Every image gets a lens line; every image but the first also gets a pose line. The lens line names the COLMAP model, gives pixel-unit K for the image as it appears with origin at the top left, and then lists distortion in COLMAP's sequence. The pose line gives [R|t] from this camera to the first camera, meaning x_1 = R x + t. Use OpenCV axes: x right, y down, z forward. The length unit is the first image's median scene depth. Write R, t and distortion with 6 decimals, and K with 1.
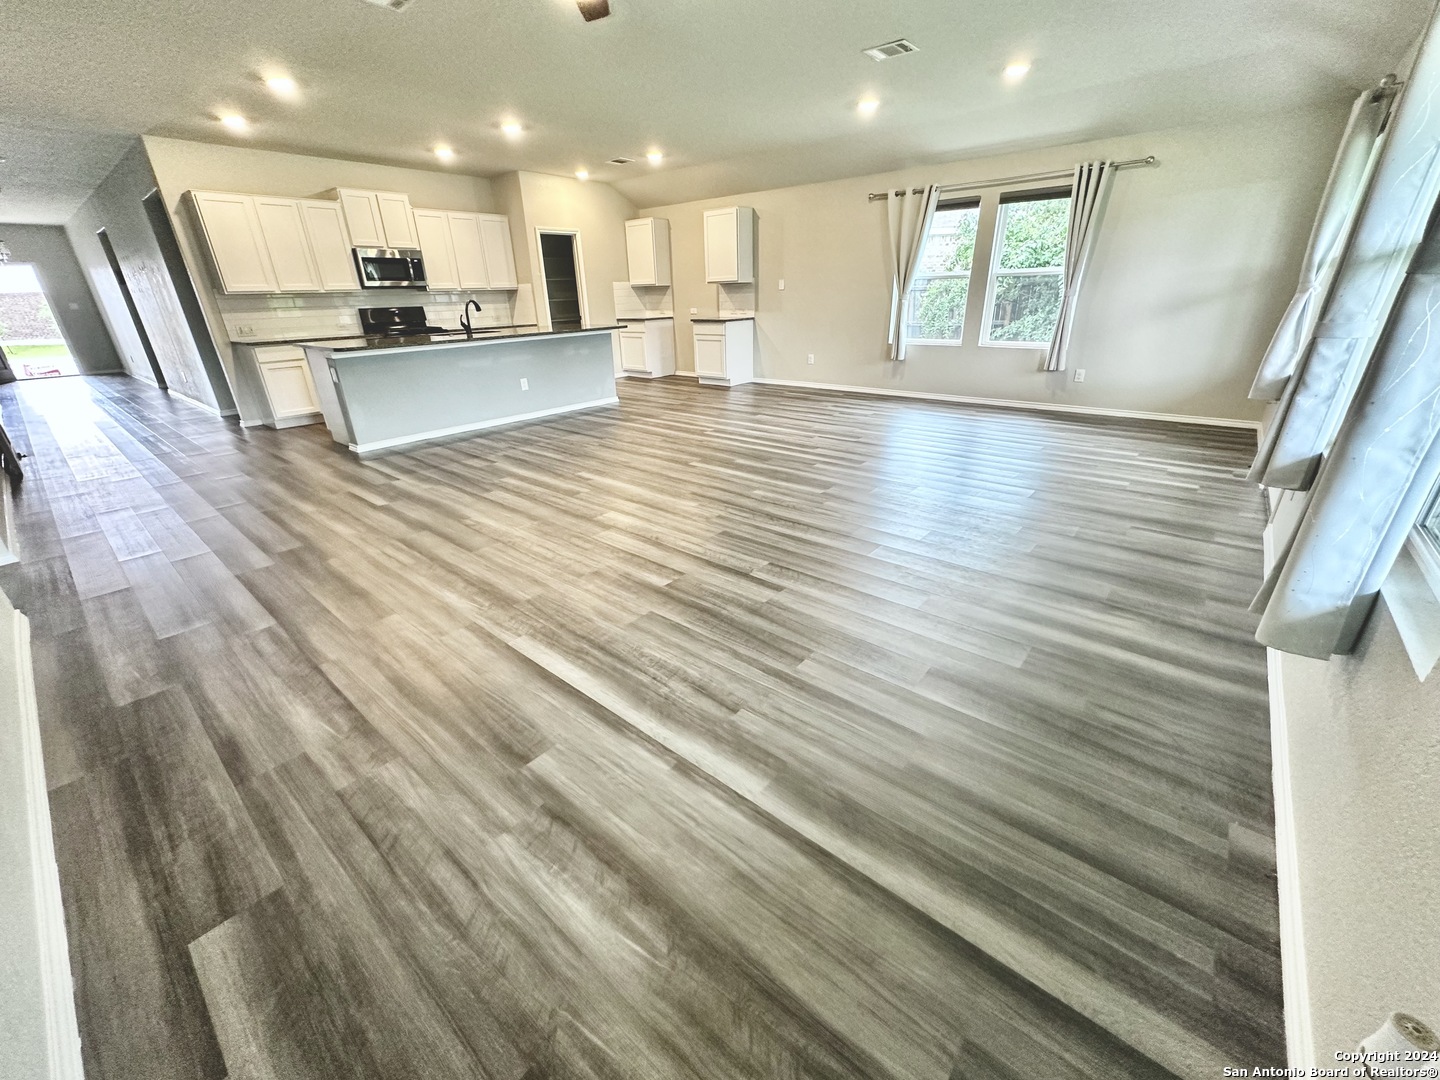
lens RADIAL K [[570.6, 0, 720.0], [0, 570.6, 540.0], [0, 0, 1]] dist [0.000329, 0.000049]
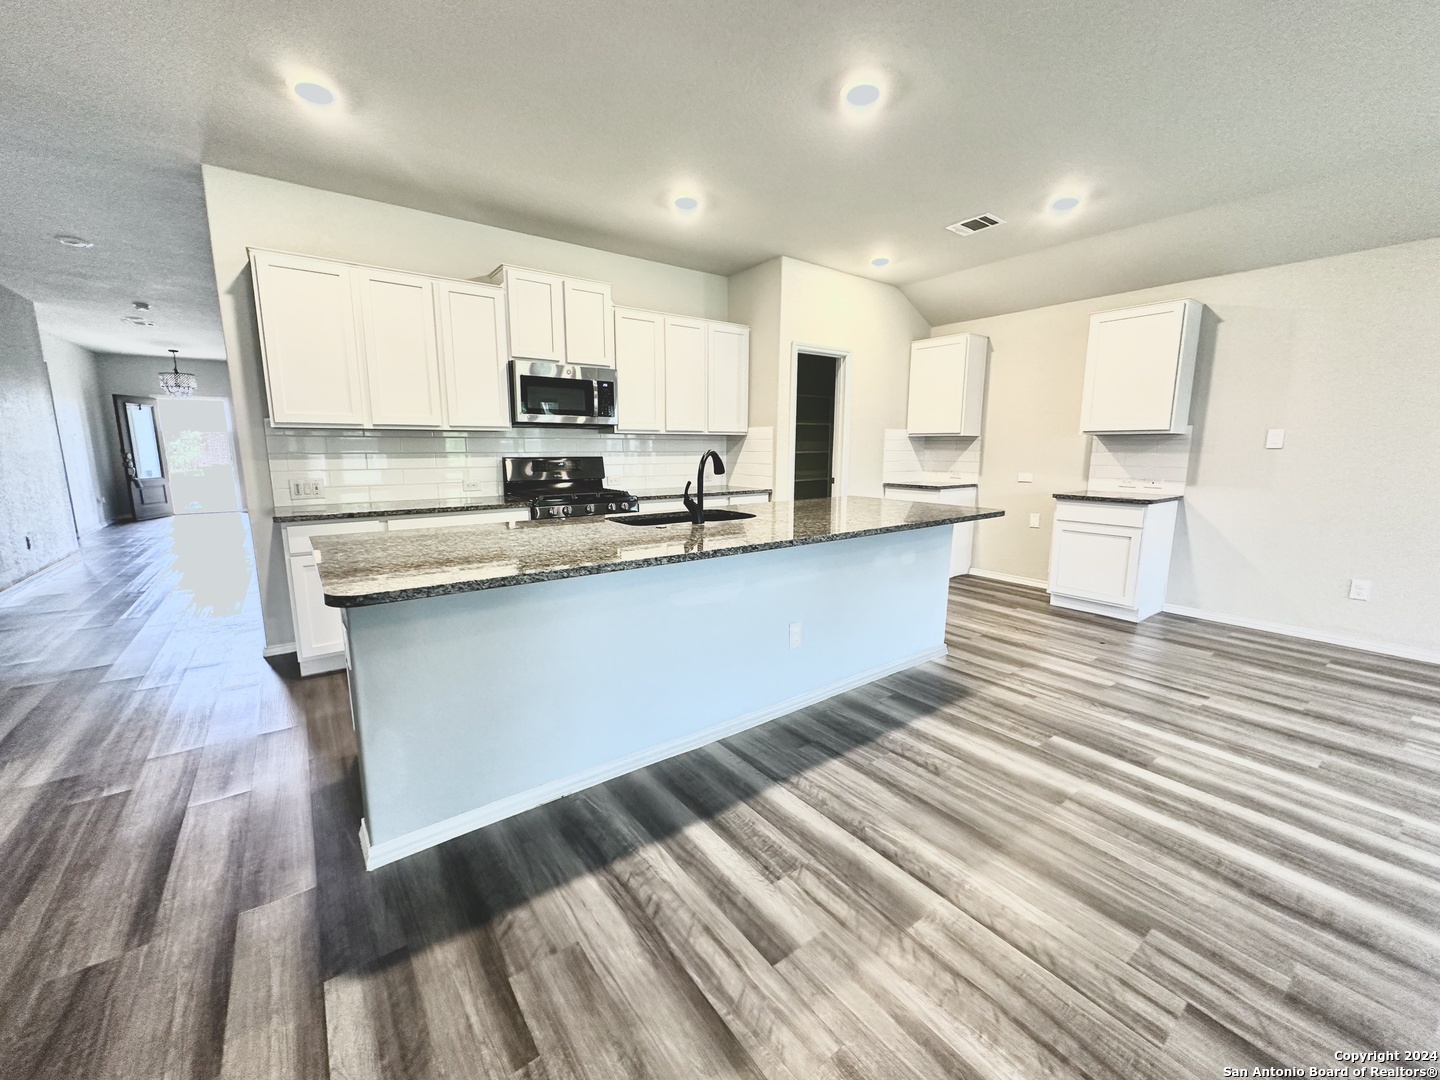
lens RADIAL K [[570.6, 0, 720.0], [0, 570.6, 540.0], [0, 0, 1]] dist [0.000329, 0.000049]
pose [[0.974014, 0.065142, -0.216919, -0.270611], [-0.115436, 0.966794, -0.228000, -0.206647], [0.194864, 0.247116, 0.949190, 0.487396]]
